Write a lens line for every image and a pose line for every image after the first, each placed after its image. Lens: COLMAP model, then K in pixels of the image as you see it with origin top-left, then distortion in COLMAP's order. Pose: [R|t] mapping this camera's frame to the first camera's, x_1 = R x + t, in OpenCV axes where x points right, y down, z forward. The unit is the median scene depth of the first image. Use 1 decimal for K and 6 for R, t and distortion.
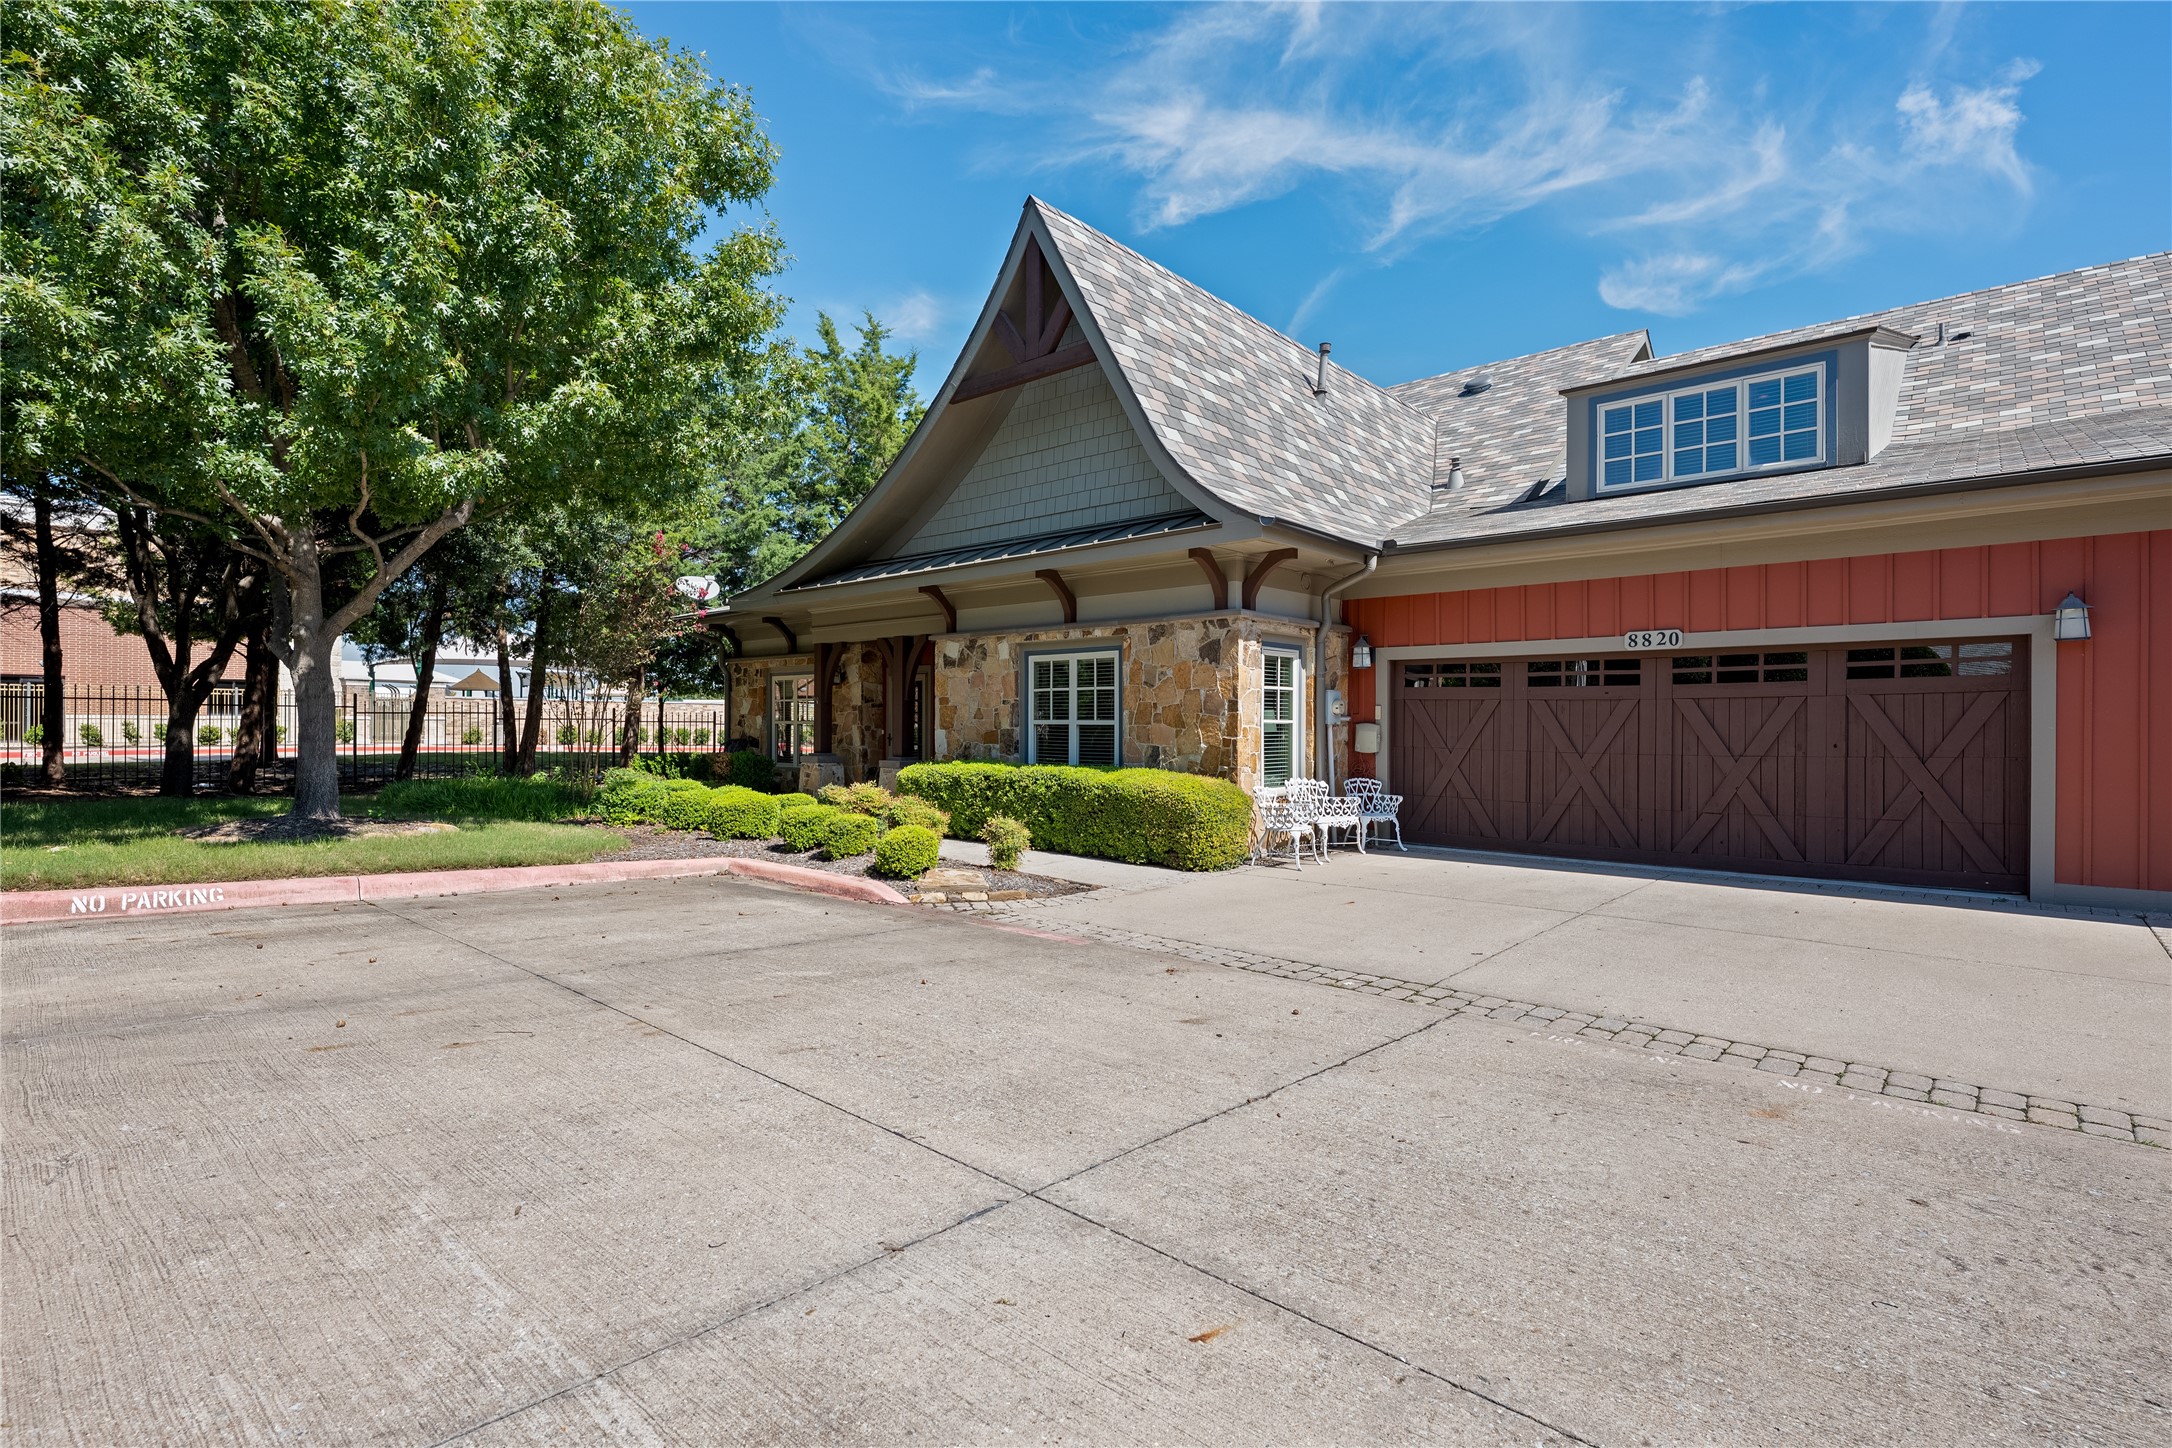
lens RADIAL K [[1064.4, 0, 1088.0], [0, 1064.4, 729.9], [0, 0, 1]] dist [0.004153, 0.001260]
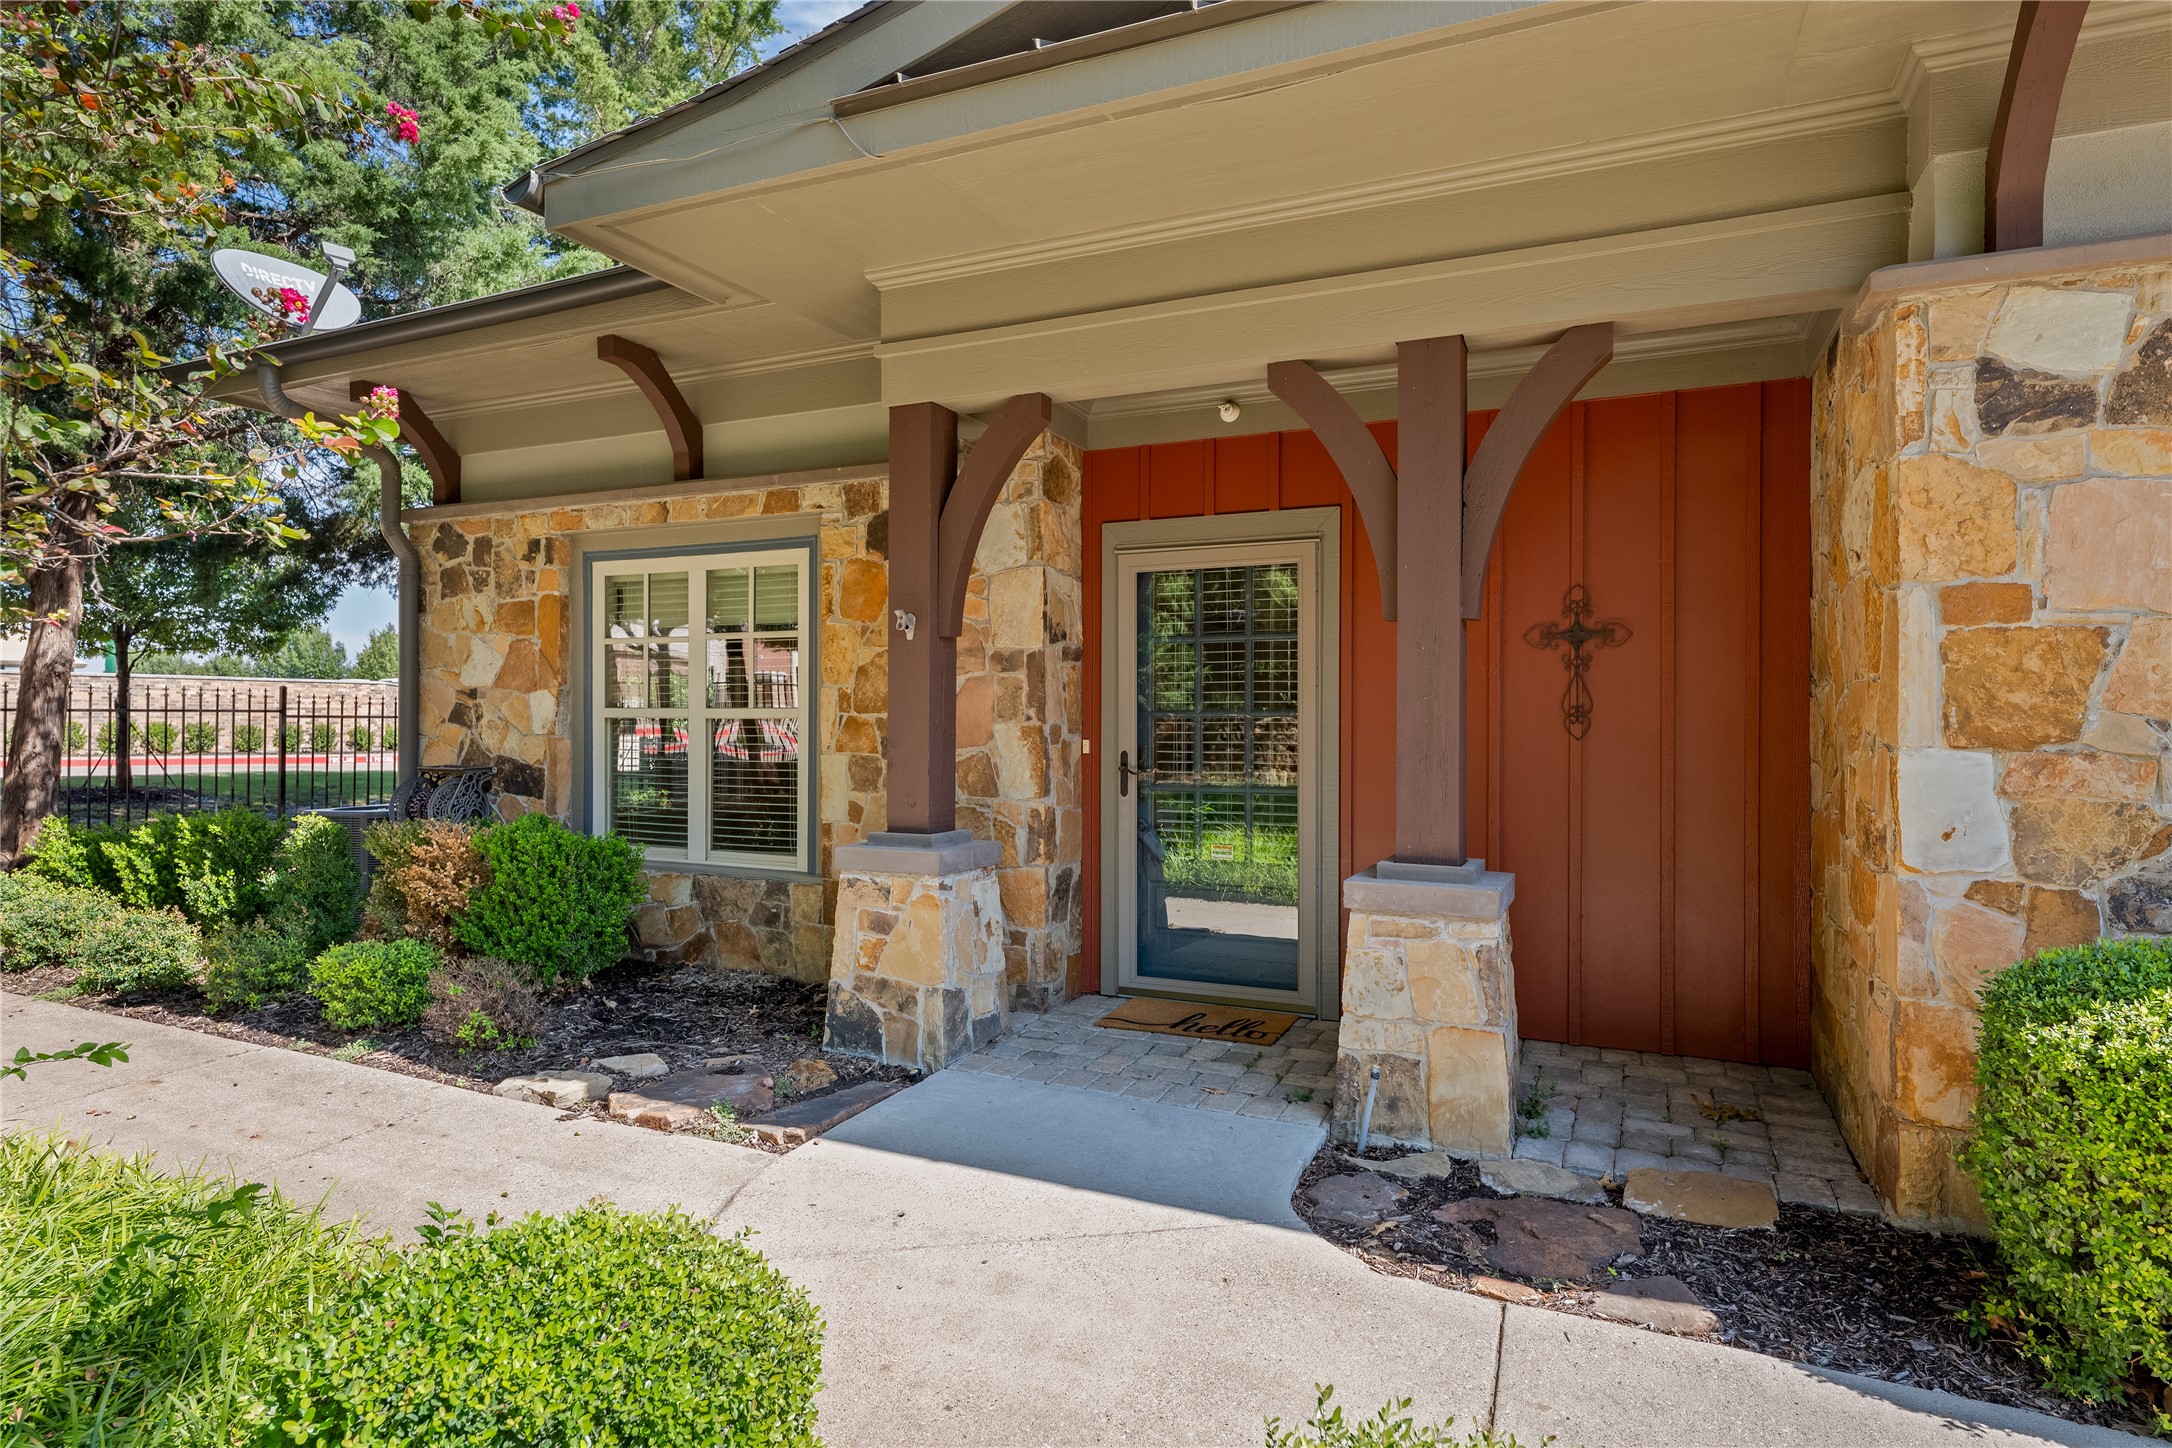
lens RADIAL K [[1215.3, 0, 1083.7], [0, 1215.3, 727.2], [0, 0, 1]] dist [0.004954, 0.000708]
pose [[0.955900, -0.002114, 0.293685, -0.260806], [0.000775, 0.999989, 0.004674, -0.004574], [-0.293691, -0.004241, 0.955891, 0.617541]]
